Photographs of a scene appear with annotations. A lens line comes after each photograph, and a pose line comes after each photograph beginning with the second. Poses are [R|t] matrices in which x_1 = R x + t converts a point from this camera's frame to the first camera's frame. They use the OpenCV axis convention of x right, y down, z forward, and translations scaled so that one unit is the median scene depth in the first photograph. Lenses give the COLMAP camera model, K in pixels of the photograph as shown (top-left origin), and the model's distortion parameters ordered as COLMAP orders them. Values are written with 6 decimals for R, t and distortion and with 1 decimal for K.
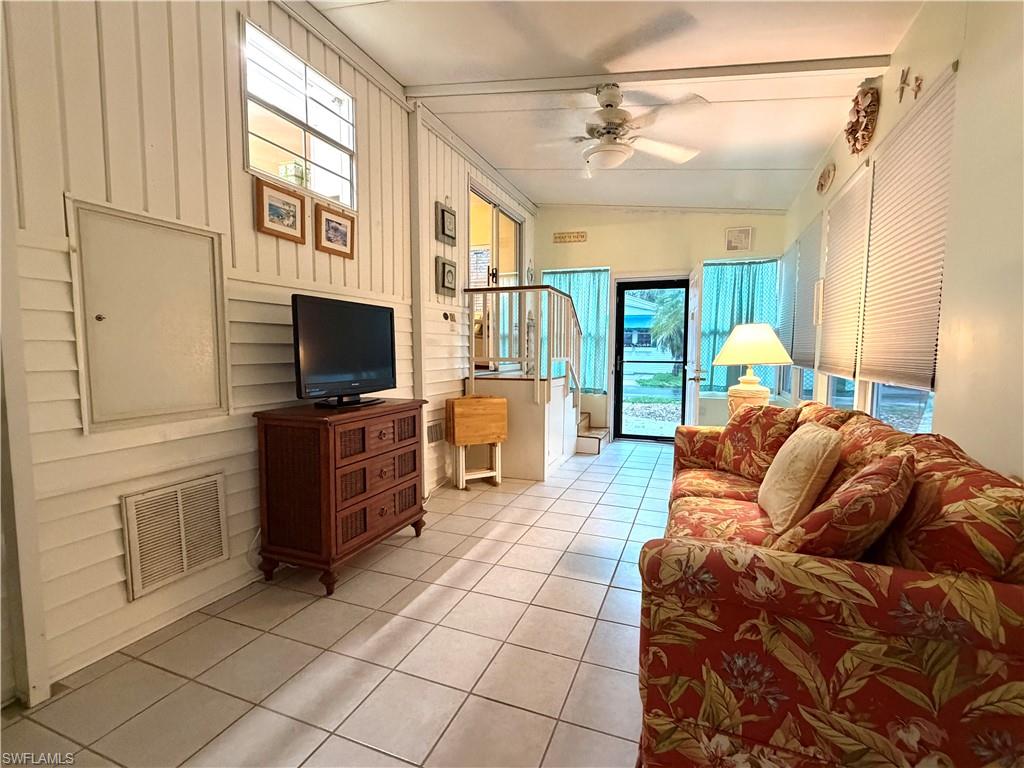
lens RADIAL K [[472.9, 0, 510.9], [0, 472.9, 387.4], [0, 0, 1]] dist [-0.000081, -0.000001]
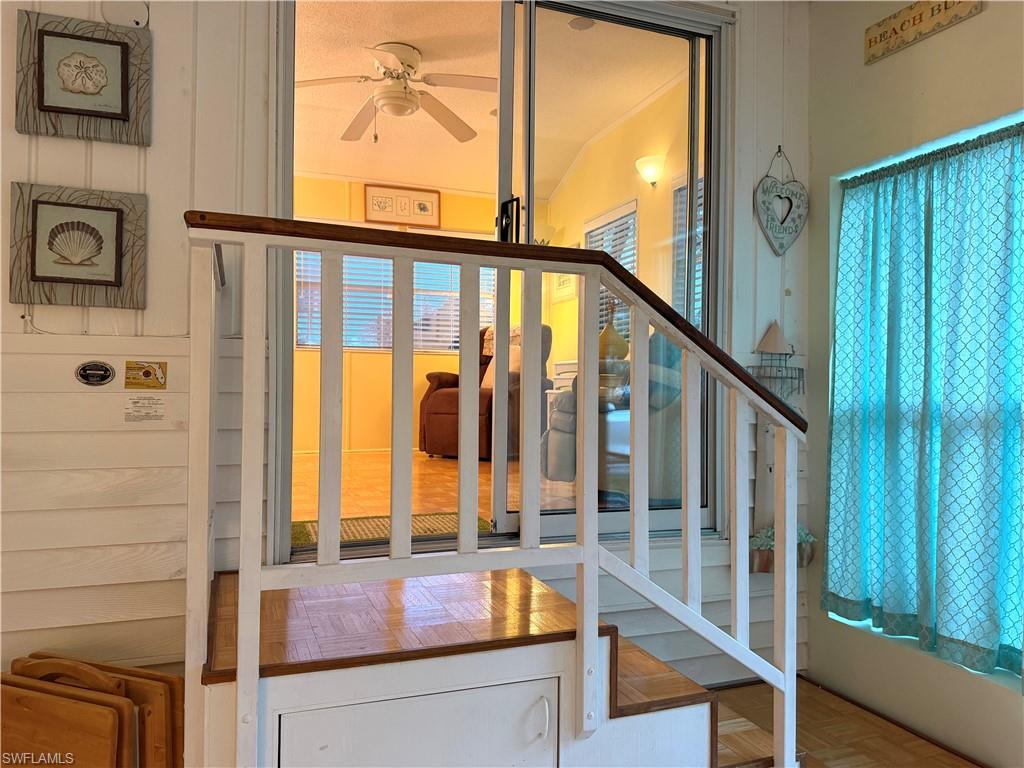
lens RADIAL K [[715.2, 0, 510.1], [0, 715.2, 383.5], [0, 0, 1]] dist [0.043540, -0.045768]
pose [[0.663495, 0.002791, -0.748176, 0.385473], [-0.066807, 0.996220, -0.055529, -0.133569], [0.745192, 0.086826, 0.661173, 0.875590]]
